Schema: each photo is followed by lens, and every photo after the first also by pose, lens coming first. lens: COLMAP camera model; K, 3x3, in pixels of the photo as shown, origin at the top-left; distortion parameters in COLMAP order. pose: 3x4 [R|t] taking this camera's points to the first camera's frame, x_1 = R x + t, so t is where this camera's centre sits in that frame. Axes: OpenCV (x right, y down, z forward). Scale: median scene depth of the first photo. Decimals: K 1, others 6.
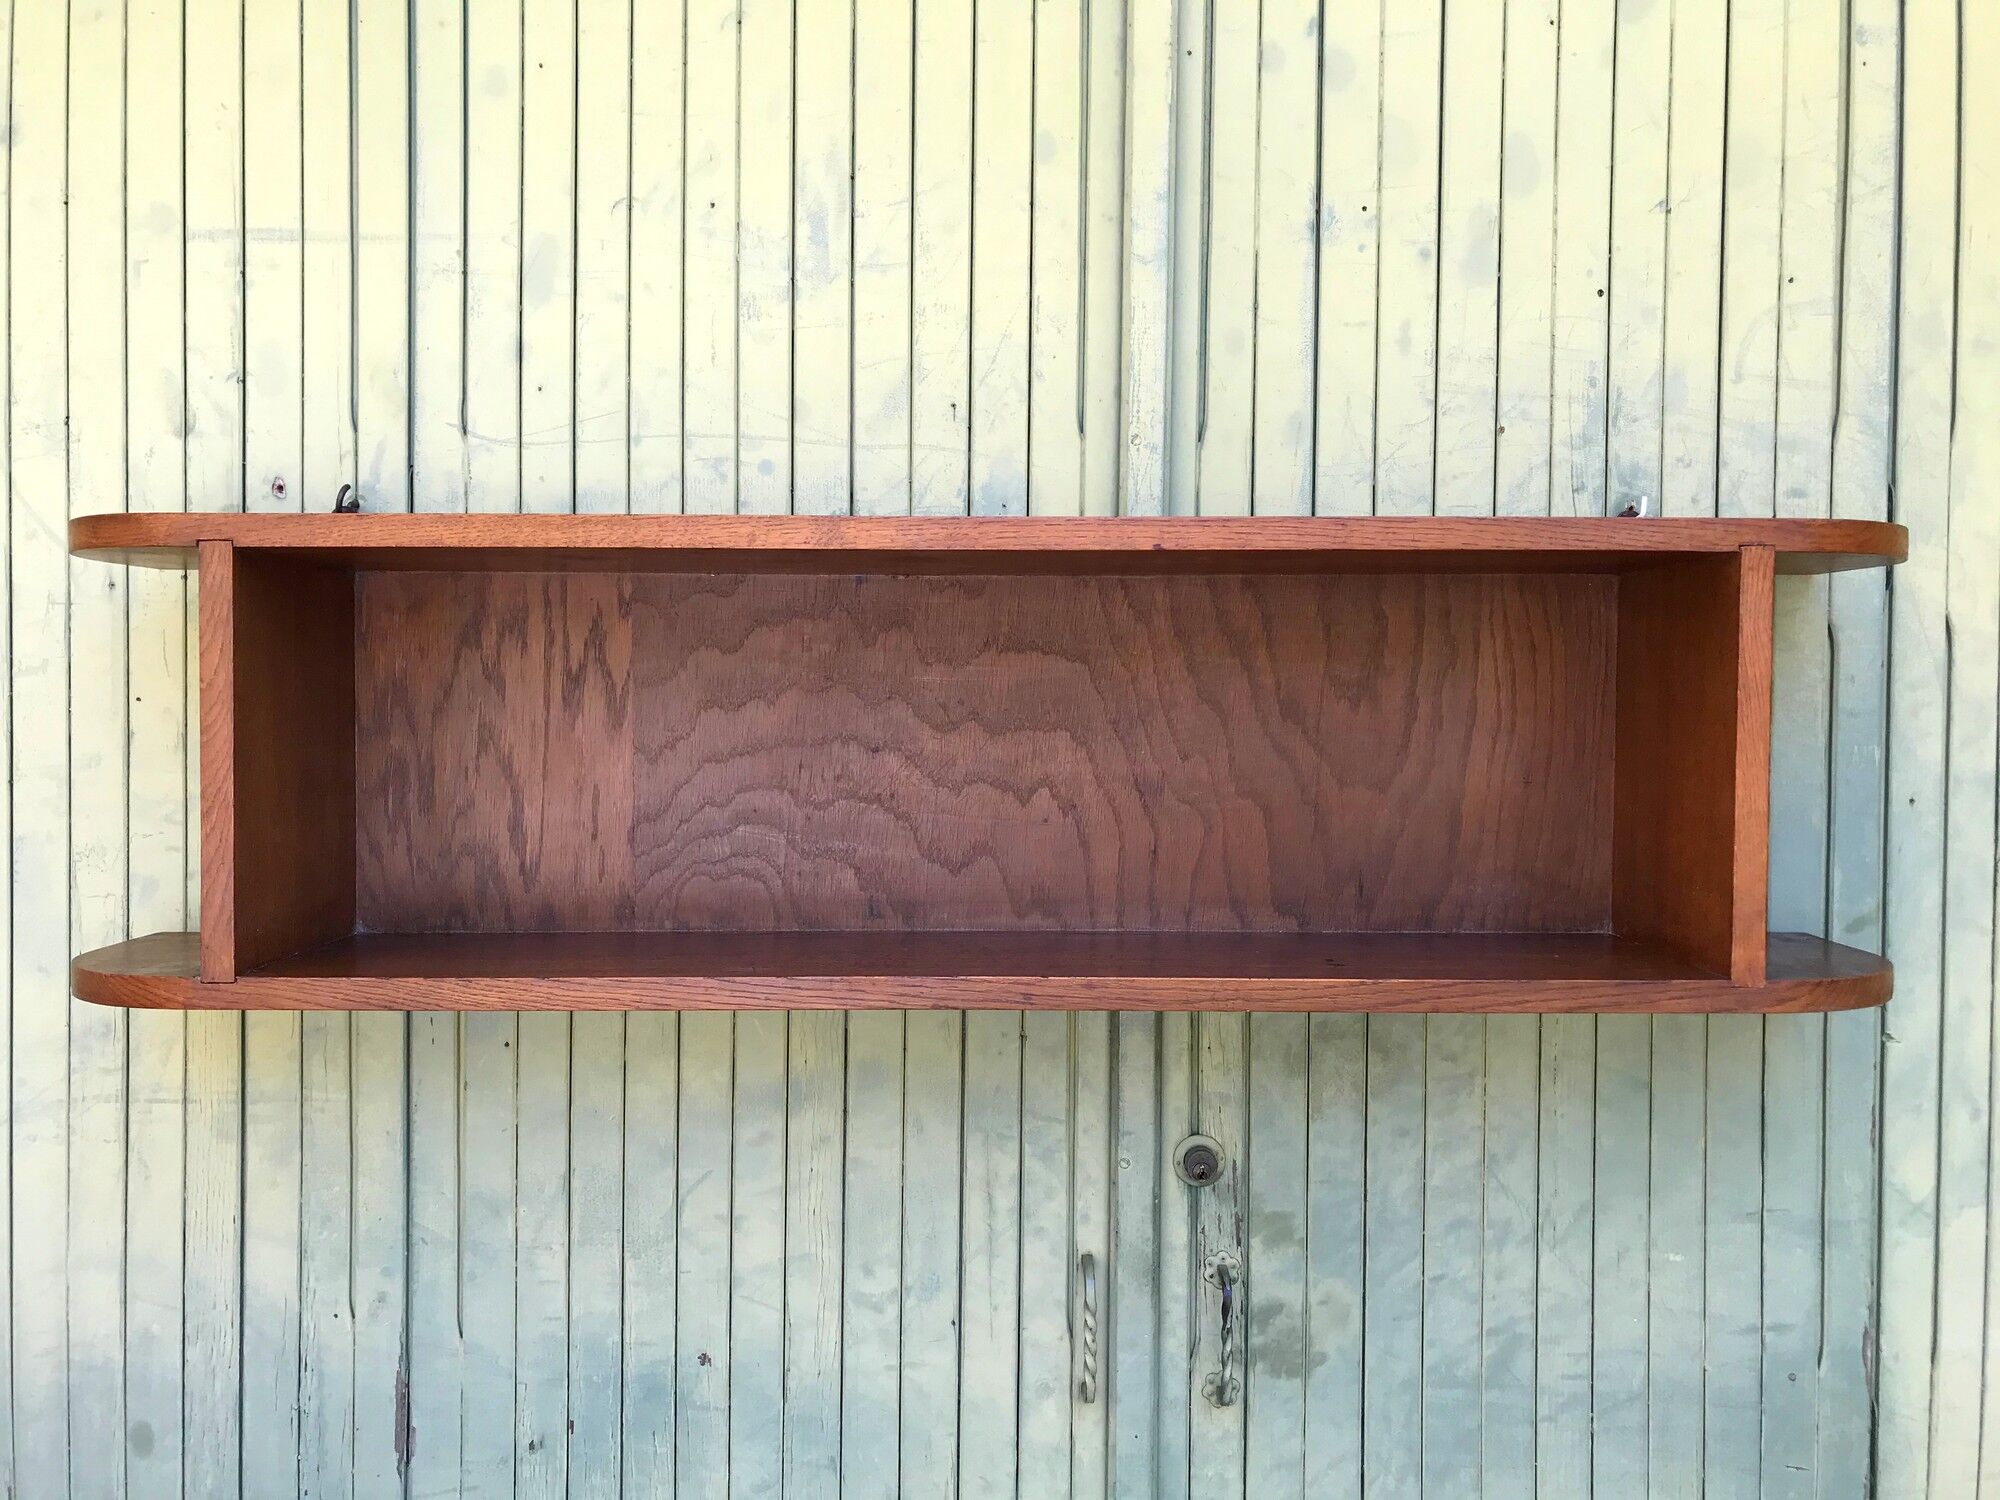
lens RADIAL K [[1664.6, 0, 981.0], [0, 1664.6, 741.0], [0, 0, 1]] dist [0.015601, -0.009179]
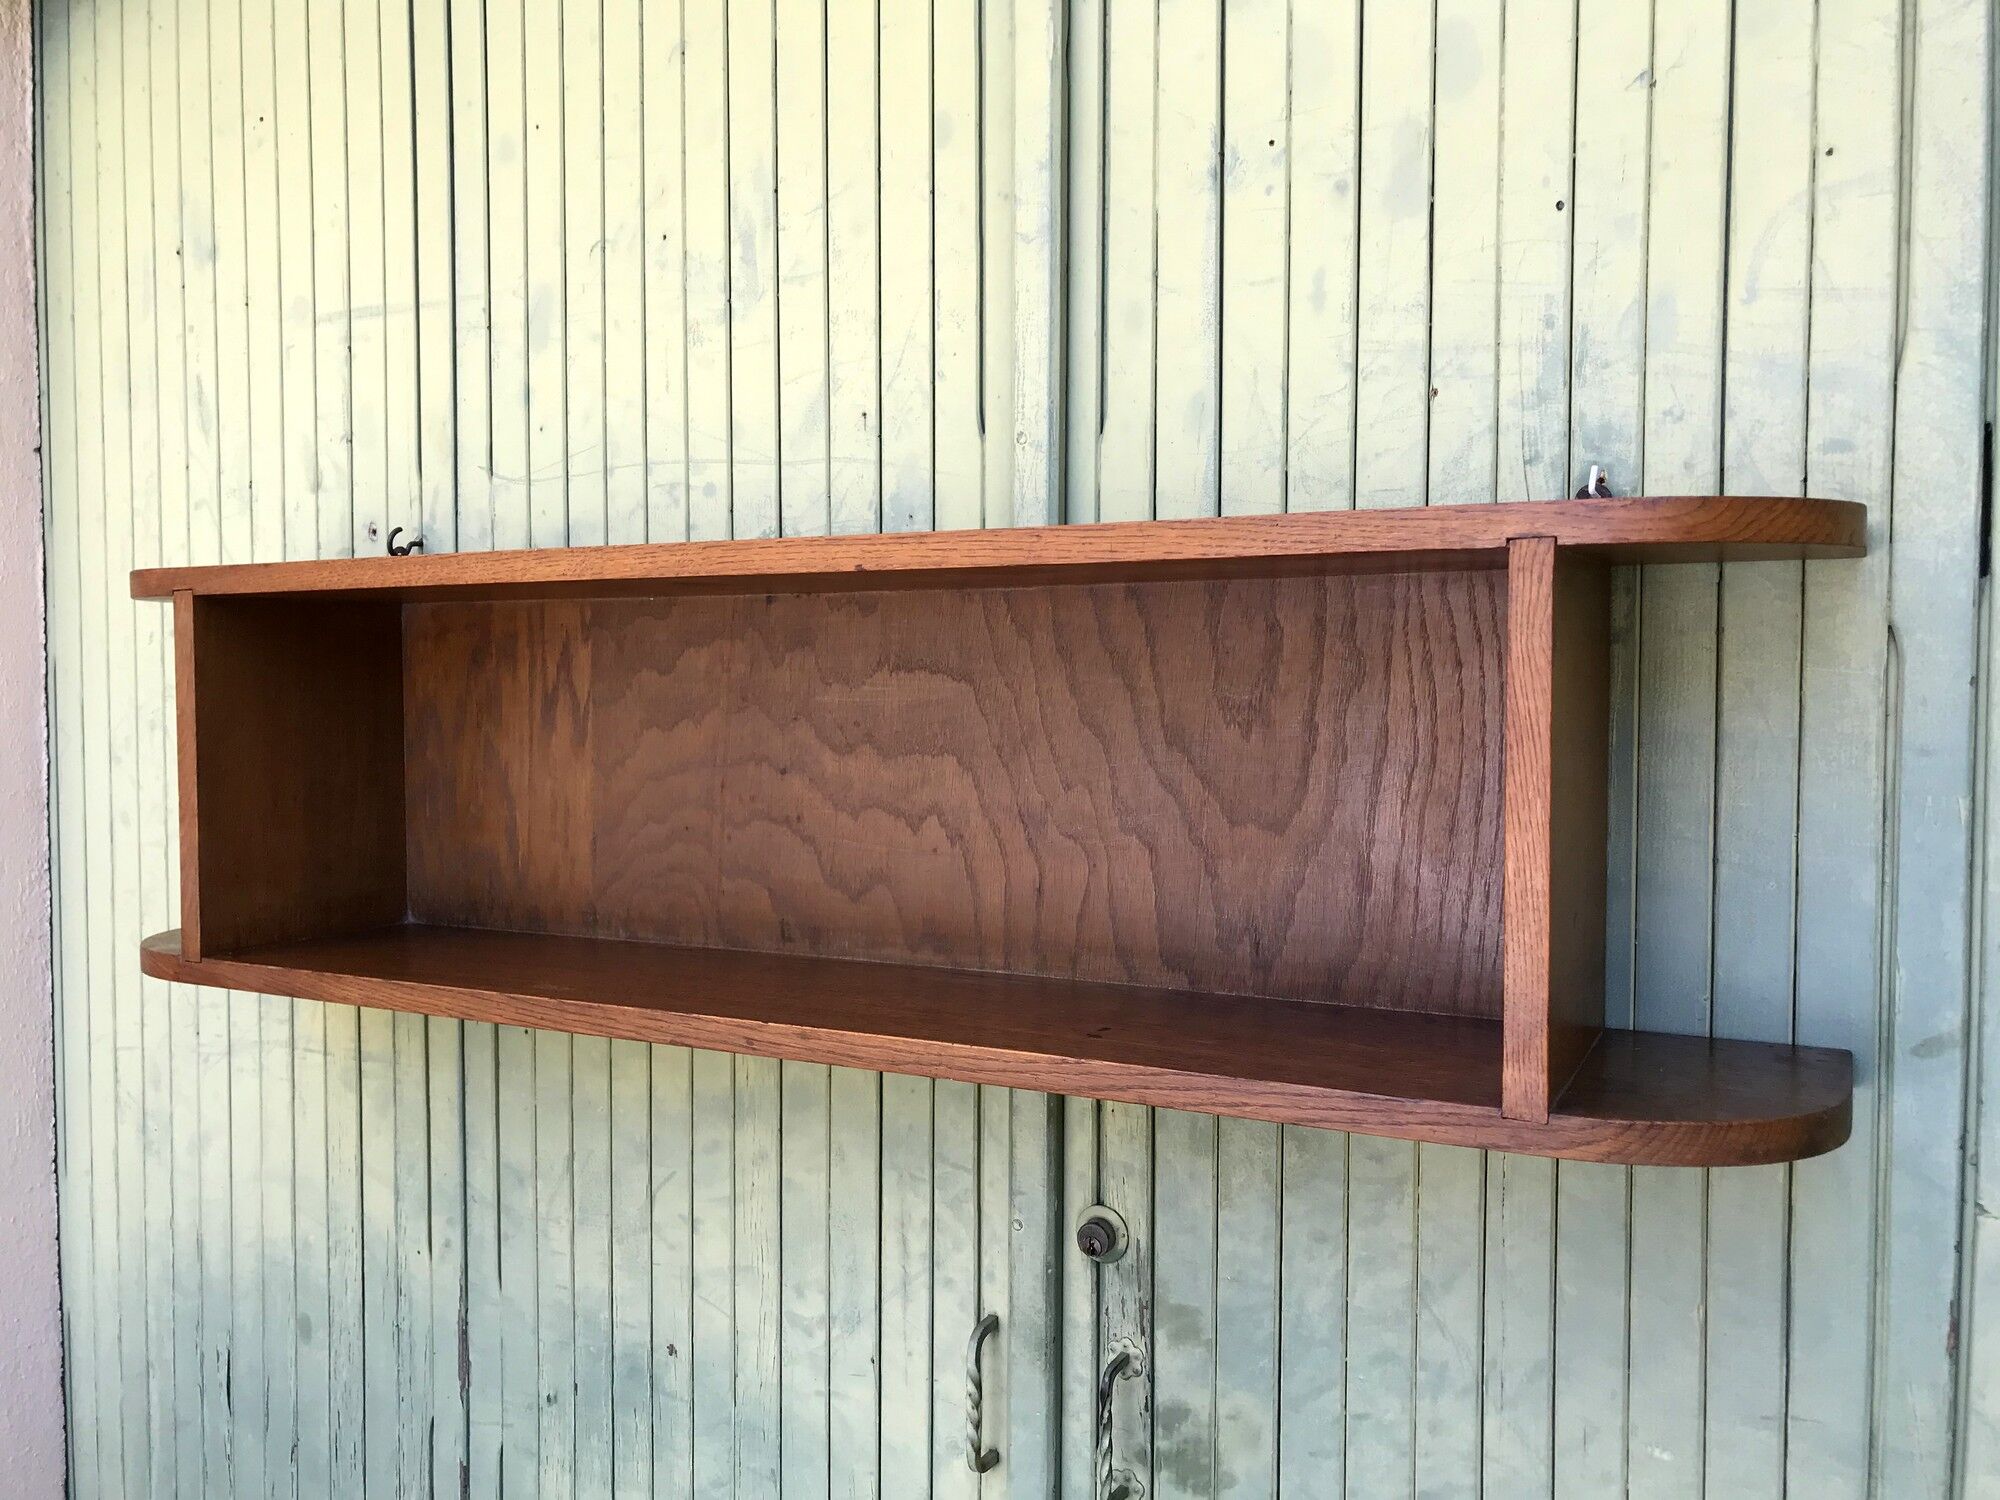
lens RADIAL K [[1664.6, 0, 983.7], [0, 1664.6, 743.0], [0, 0, 1]] dist [0.015601, -0.009179]
pose [[0.882519, 0.014456, -0.470055, 0.498964], [-0.004686, 0.999748, 0.021949, -0.033227], [0.470253, -0.017168, 0.882364, 0.180418]]
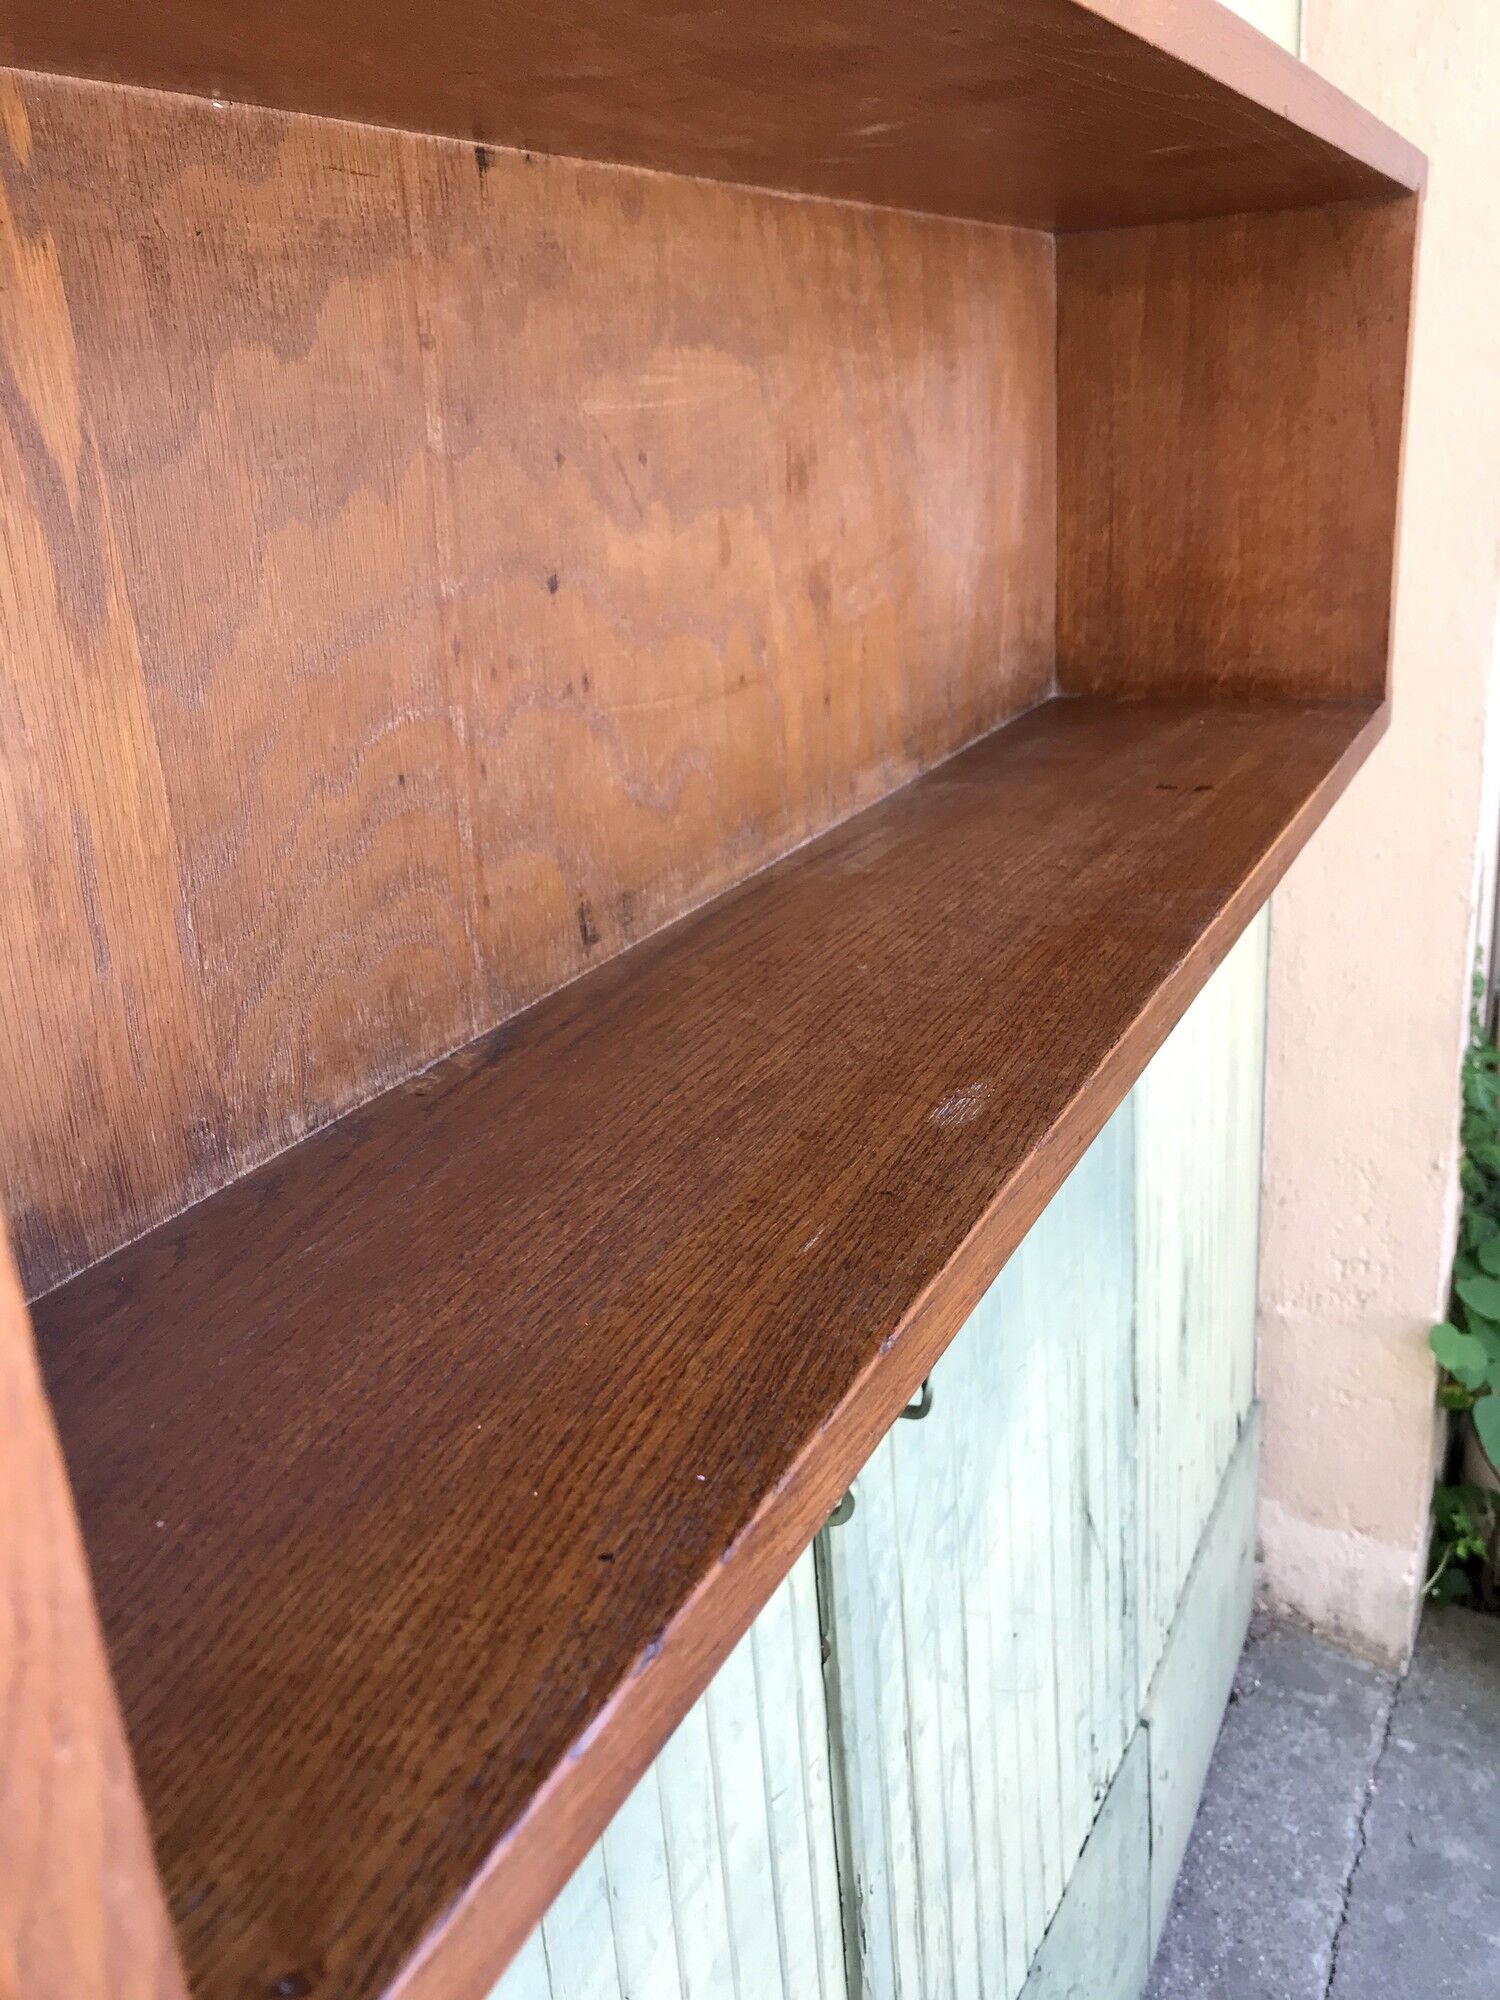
lens RADIAL K [[1664.6, 0, 758.8], [0, 1664.6, 988.4], [0, 0, 1]] dist [0.015601, -0.009179]
pose [[0.457363, -0.327327, 0.826847, -0.437080], [0.095099, 0.942465, 0.320494, -0.029810], [-0.884181, -0.067950, 0.462177, 0.725962]]
